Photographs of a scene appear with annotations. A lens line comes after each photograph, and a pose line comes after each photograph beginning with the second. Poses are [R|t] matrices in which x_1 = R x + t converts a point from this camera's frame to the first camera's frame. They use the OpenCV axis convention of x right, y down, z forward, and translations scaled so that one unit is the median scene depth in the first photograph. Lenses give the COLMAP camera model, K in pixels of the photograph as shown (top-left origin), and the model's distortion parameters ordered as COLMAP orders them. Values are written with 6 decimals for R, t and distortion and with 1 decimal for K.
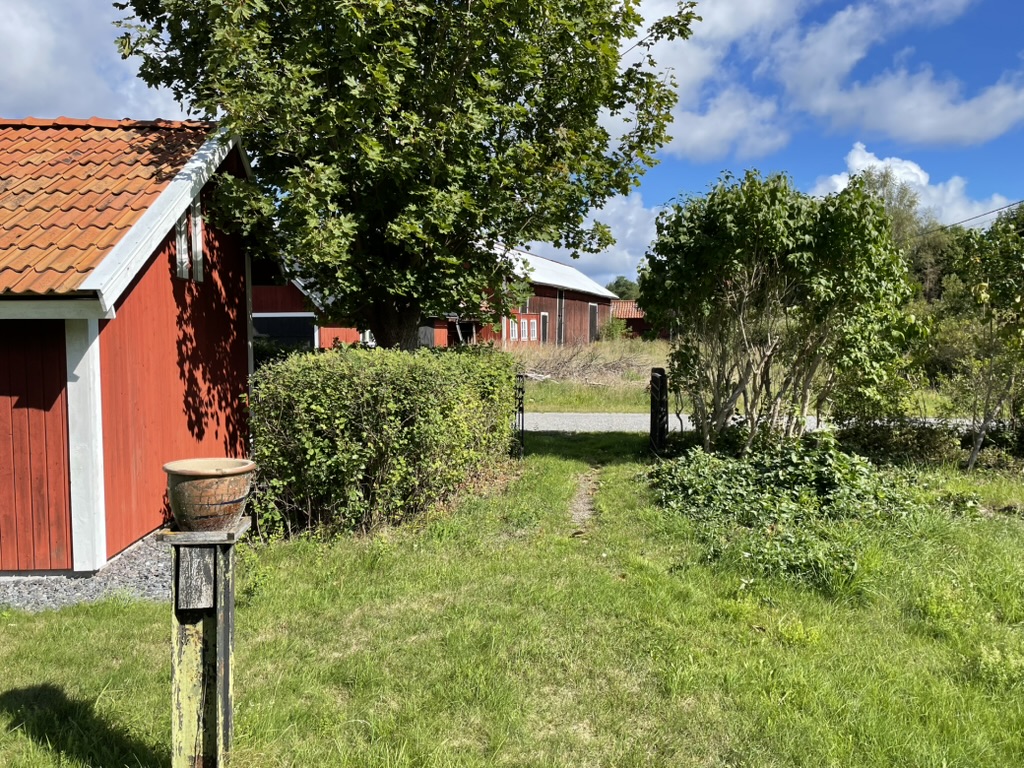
lens RADIAL K [[764.6, 0, 502.9], [0, 764.6, 381.7], [0, 0, 1]] dist [0.025563, -0.038505]
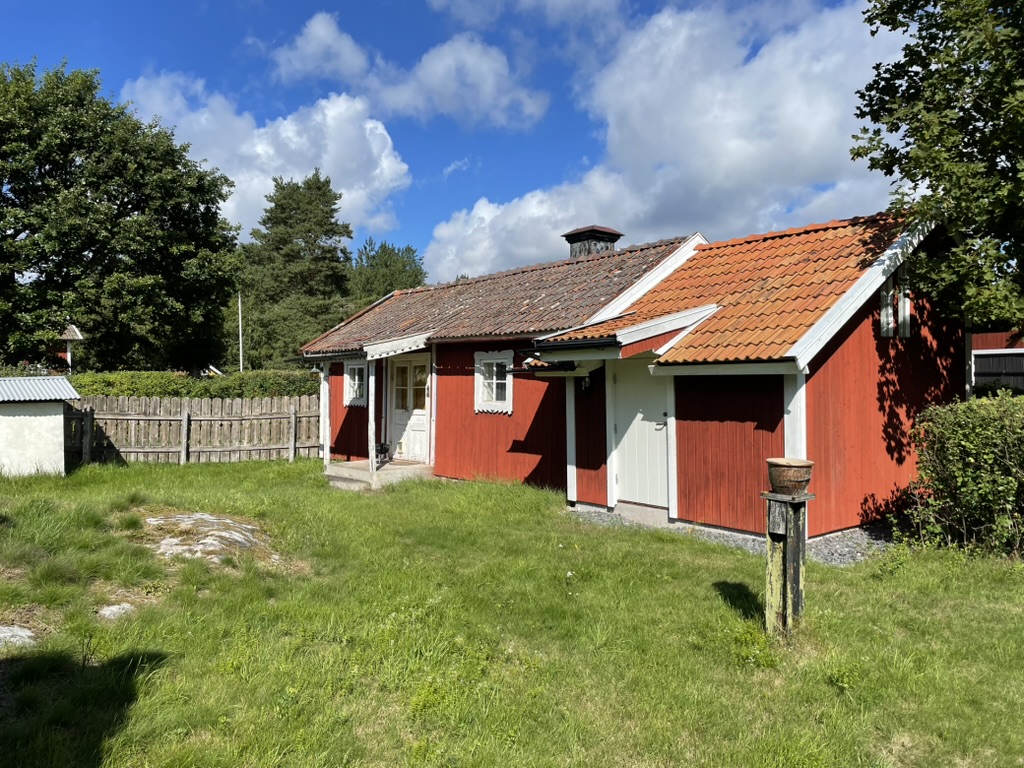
lens RADIAL K [[764.6, 0, 517.1], [0, 764.6, 380.5], [0, 0, 1]] dist [0.025563, -0.038505]
pose [[0.570303, 0.006929, -0.821405, 0.345046], [-0.042287, 0.998886, -0.020934, -0.010659], [0.820345, 0.046673, 0.569961, -0.283778]]
